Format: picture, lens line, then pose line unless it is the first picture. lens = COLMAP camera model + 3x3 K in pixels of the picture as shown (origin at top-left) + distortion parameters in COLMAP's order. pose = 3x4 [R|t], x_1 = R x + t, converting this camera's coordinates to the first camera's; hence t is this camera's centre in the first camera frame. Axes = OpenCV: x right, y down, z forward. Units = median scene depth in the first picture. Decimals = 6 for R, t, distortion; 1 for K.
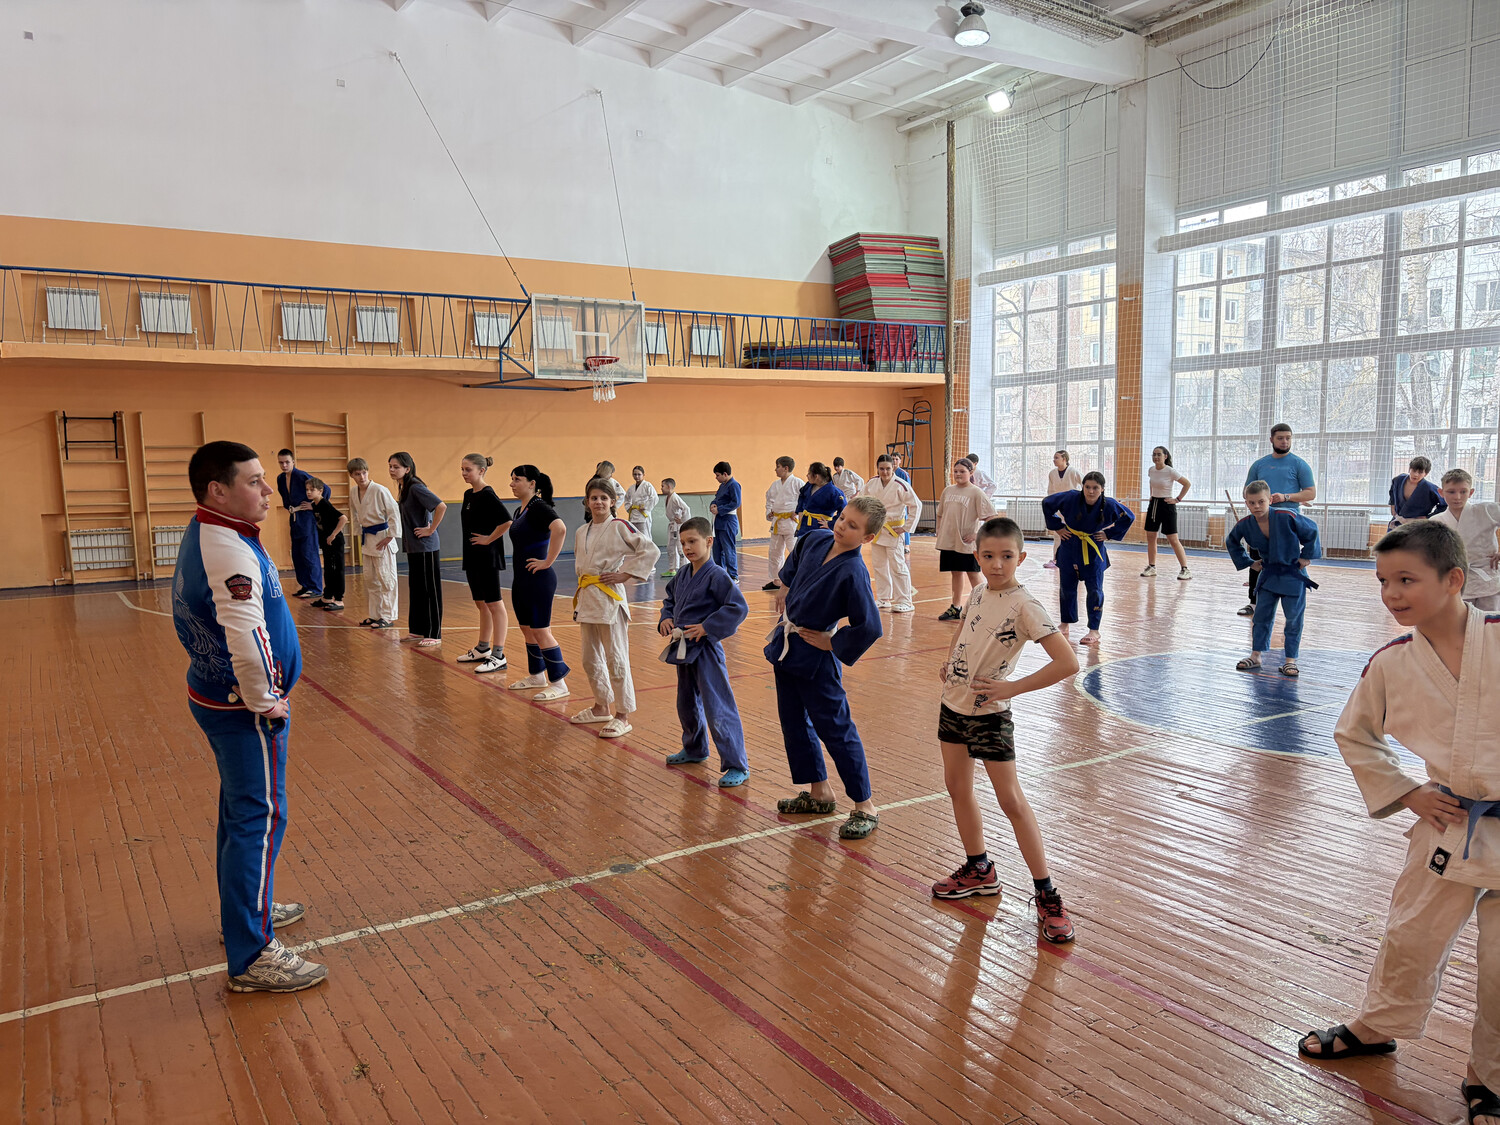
lens RADIAL K [[1147.9, 0, 745.2], [0, 1147.9, 575.5], [0, 0, 1]] dist [0.026911, -0.037270]
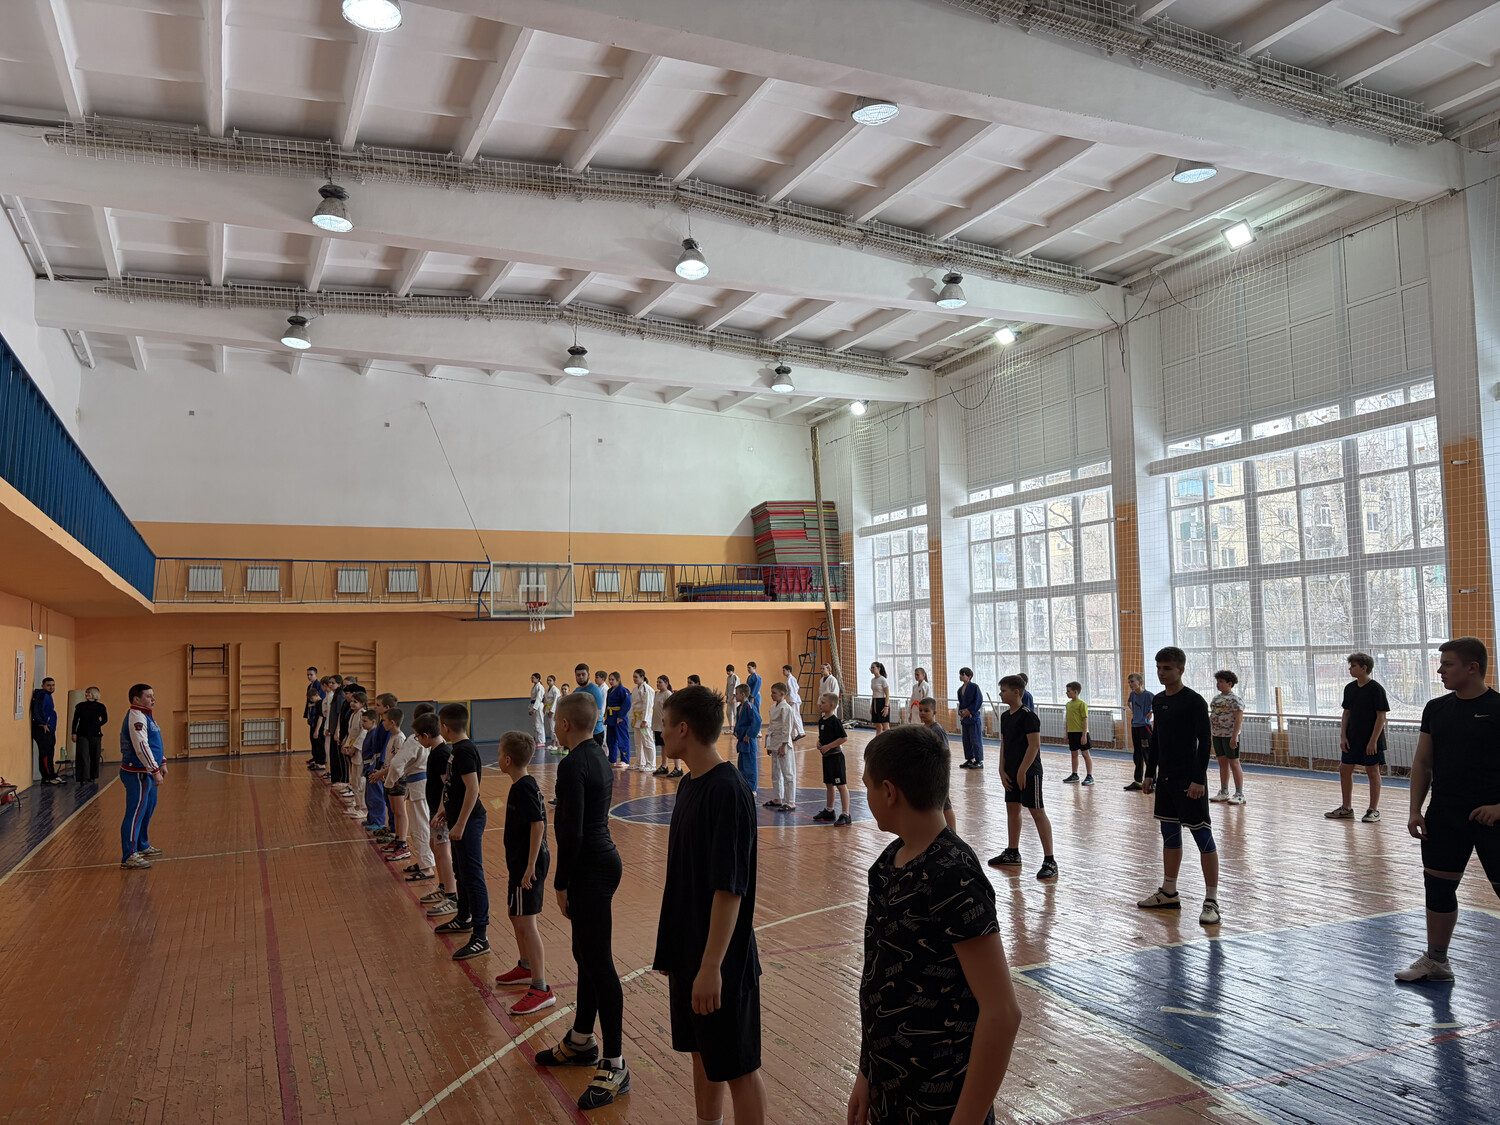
lens RADIAL K [[1147.9, 0, 752.9], [0, 1147.9, 568.1], [0, 0, 1]] dist [0.026911, -0.037270]
pose [[0.990283, -0.016683, -0.138060, 0.271086], [-0.007368, 0.985090, -0.171880, 0.013437], [0.138869, 0.171227, 0.975396, -0.311593]]
